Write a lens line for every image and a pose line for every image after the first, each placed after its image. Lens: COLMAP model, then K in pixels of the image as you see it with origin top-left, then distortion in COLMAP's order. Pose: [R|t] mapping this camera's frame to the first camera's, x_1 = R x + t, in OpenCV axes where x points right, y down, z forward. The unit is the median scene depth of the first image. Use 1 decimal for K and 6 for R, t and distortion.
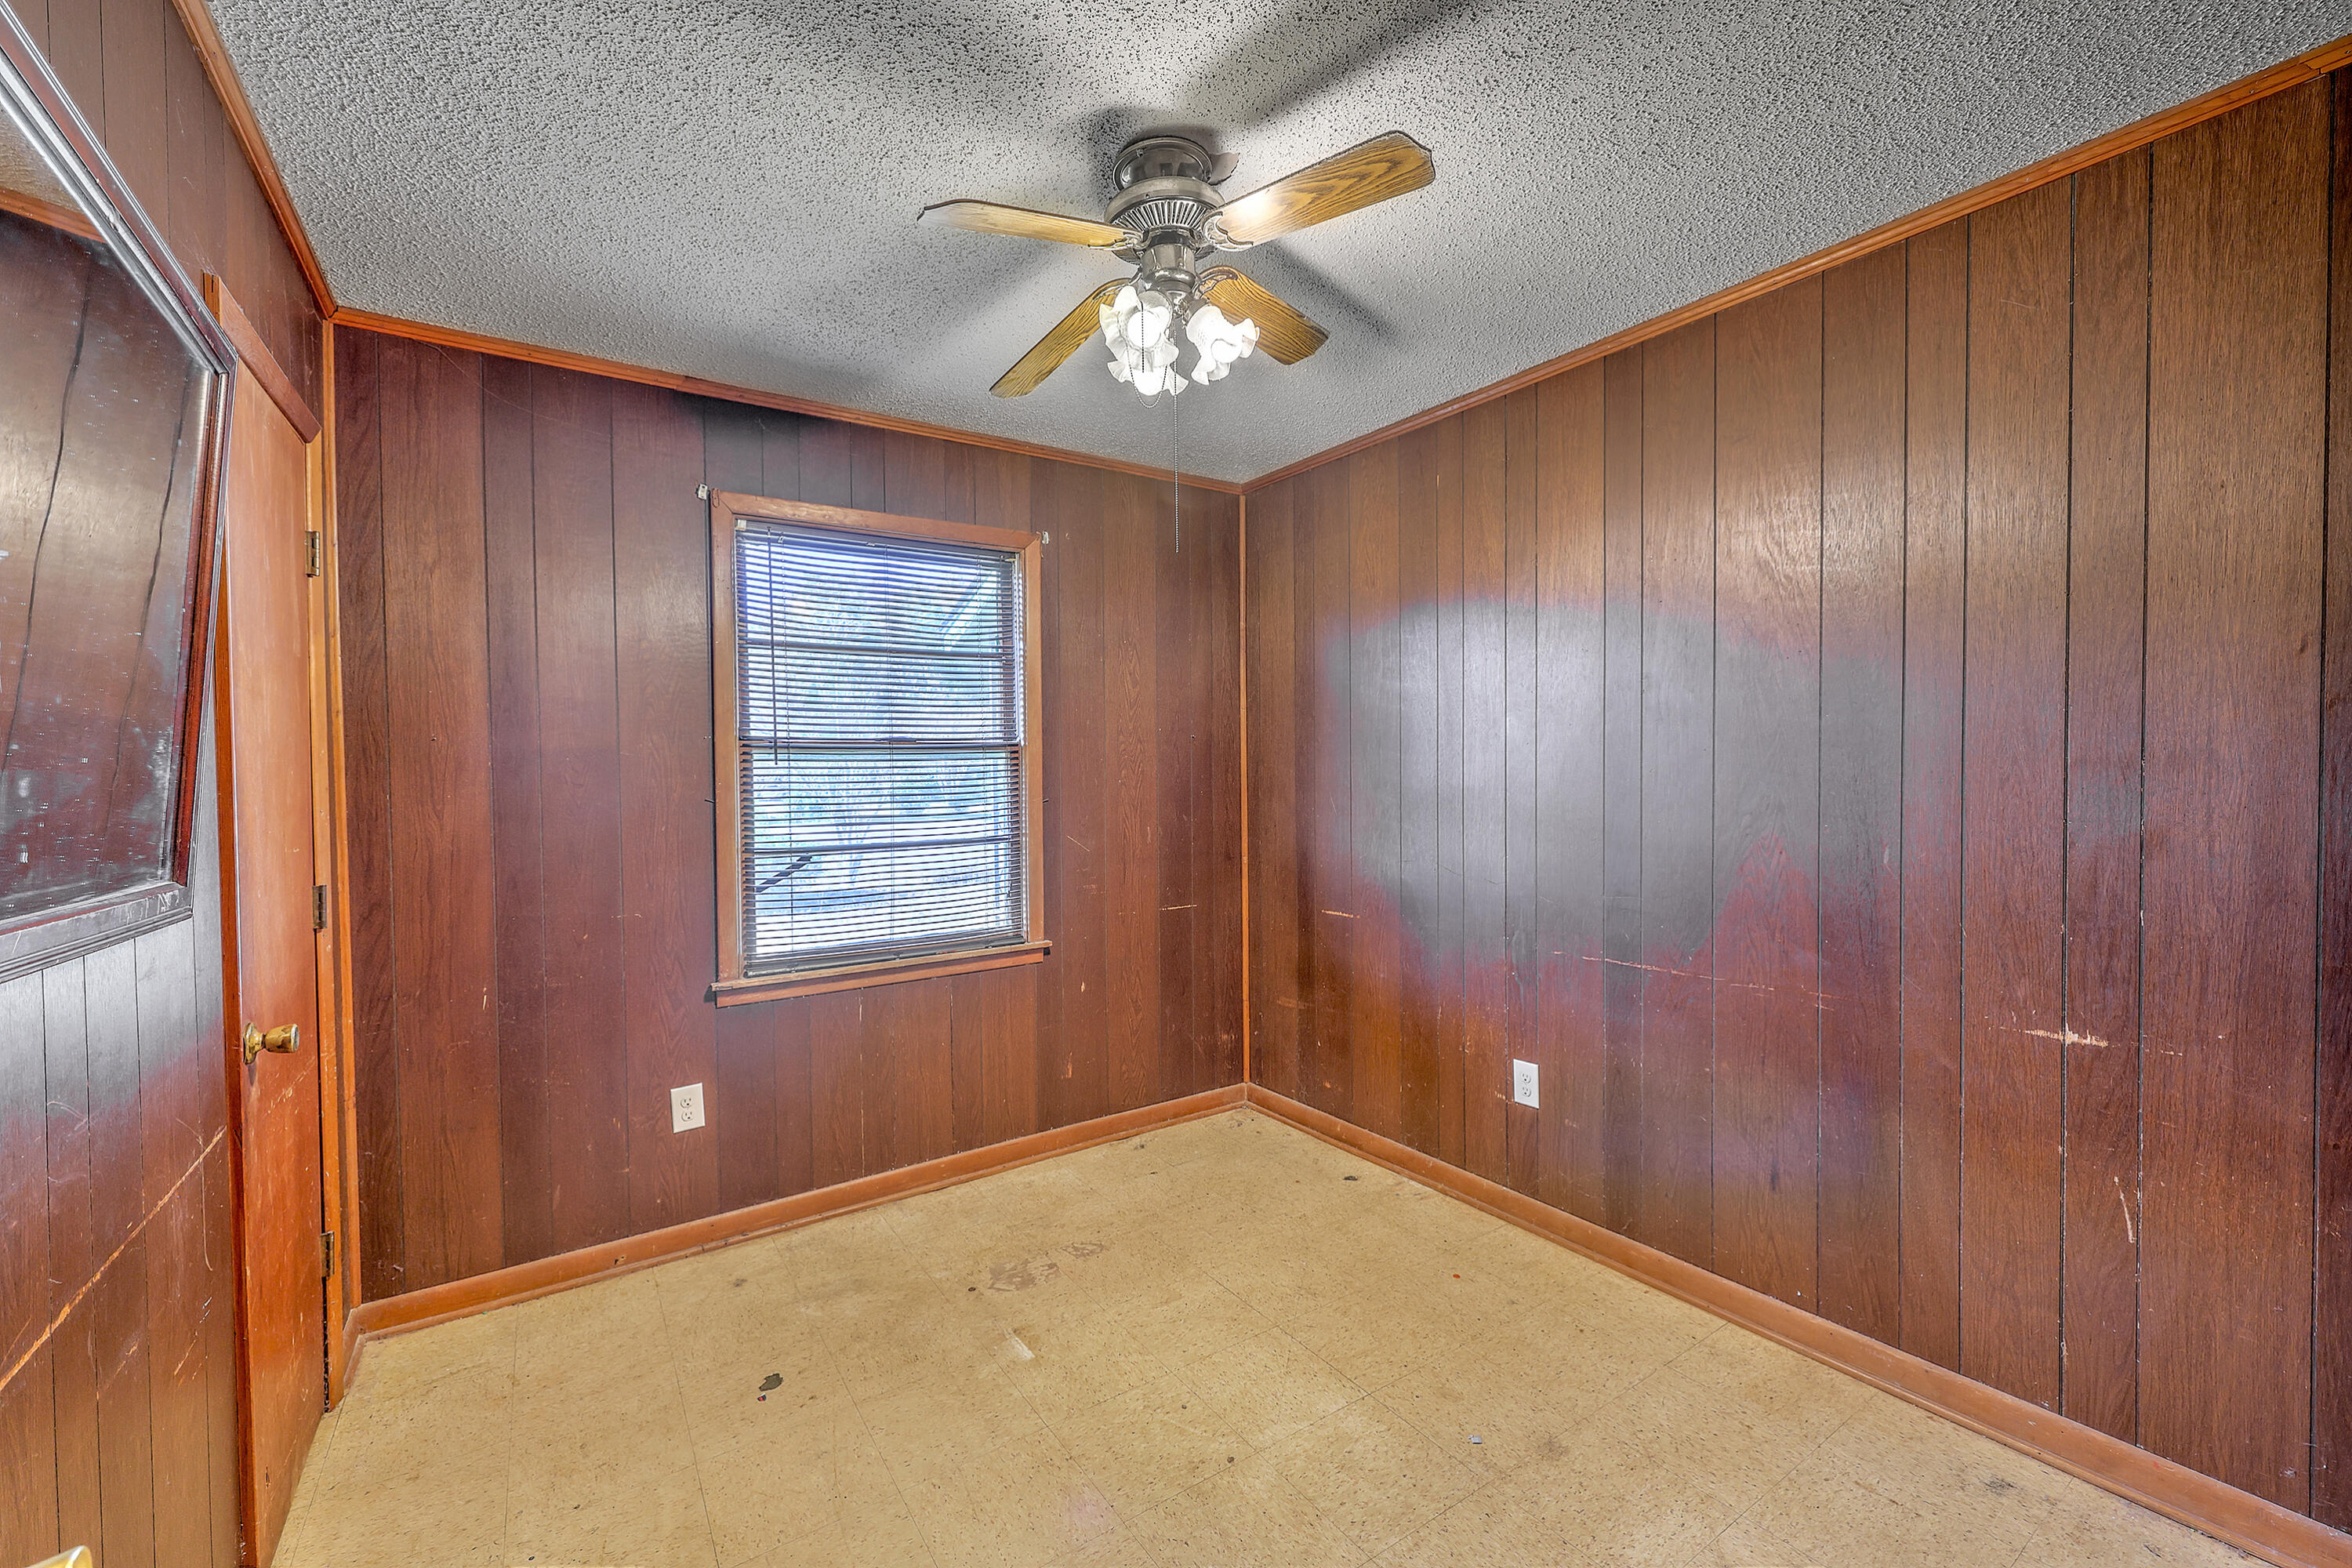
lens RADIAL K [[941.5, 0, 1175.0], [0, 941.5, 783.1], [0, 0, 1]] dist [0.000019, 0.000345]
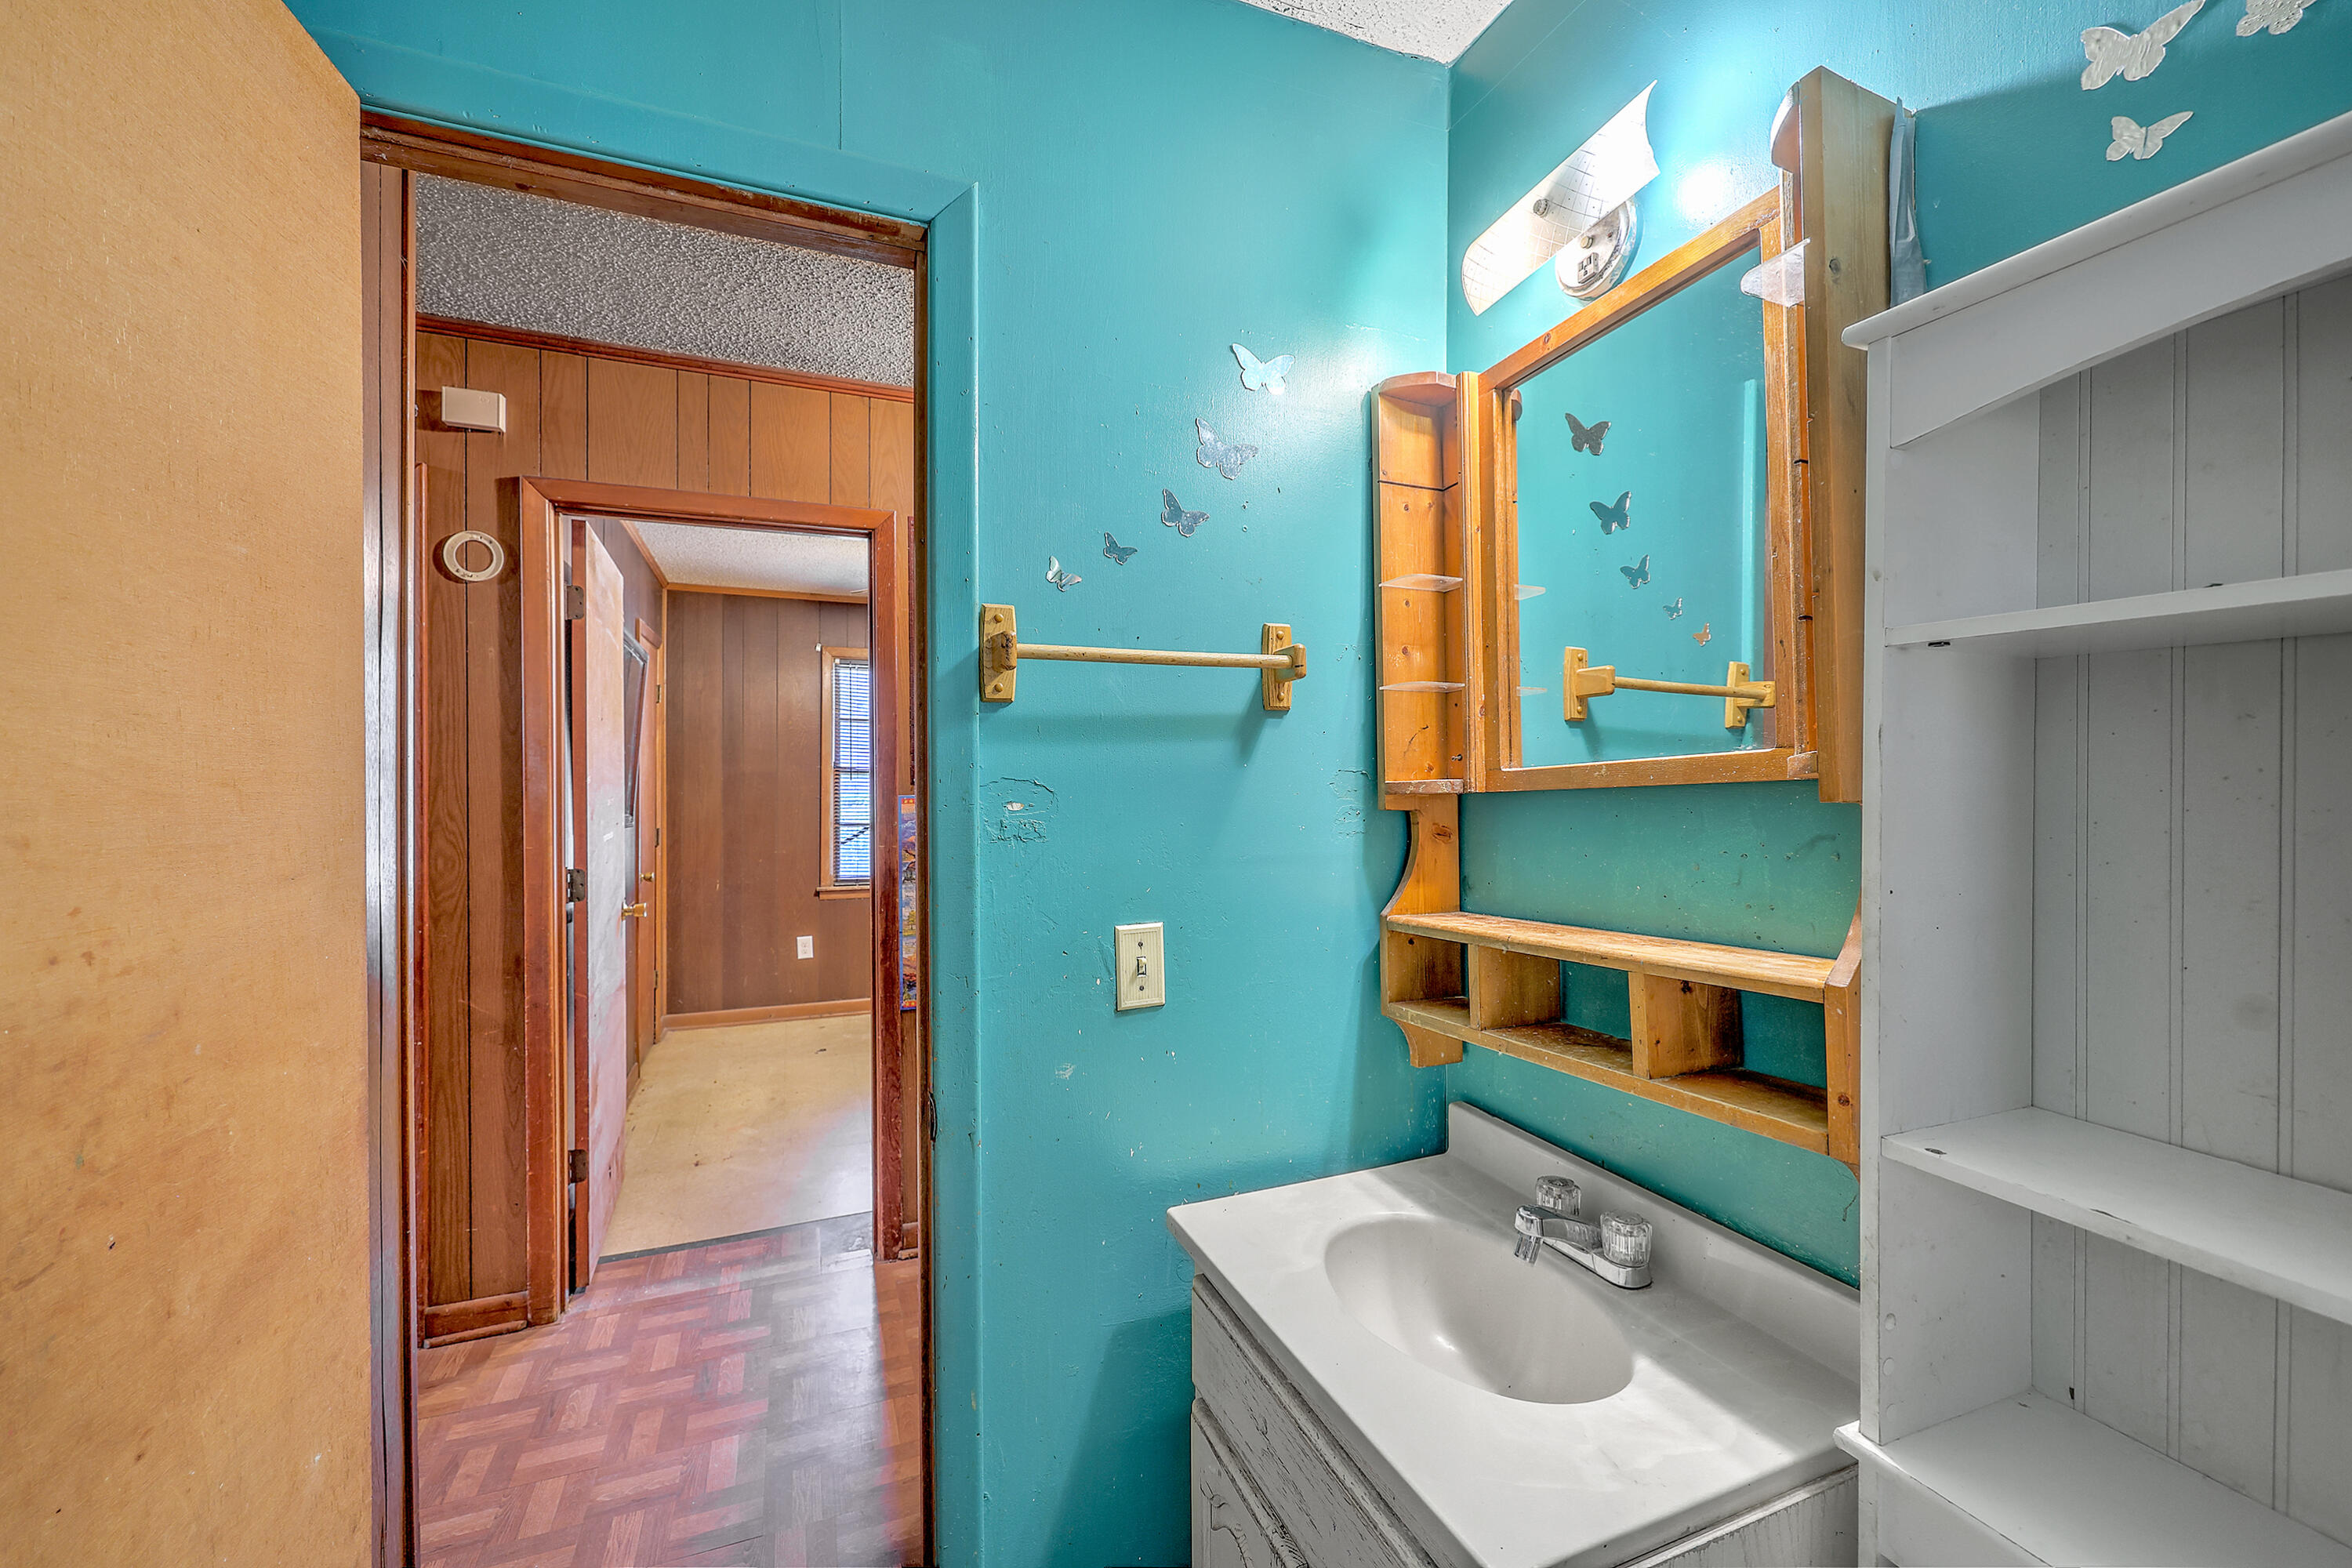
lens RADIAL K [[941.5, 0, 1178.6], [0, 941.5, 788.6], [0, 0, 1]] dist [0.000019, 0.000345]
pose [[0.979086, 0.009100, -0.203243, 0.714310], [-0.013502, 0.999703, -0.020282, 0.031192], [0.202998, 0.022602, 0.978918, -0.876603]]
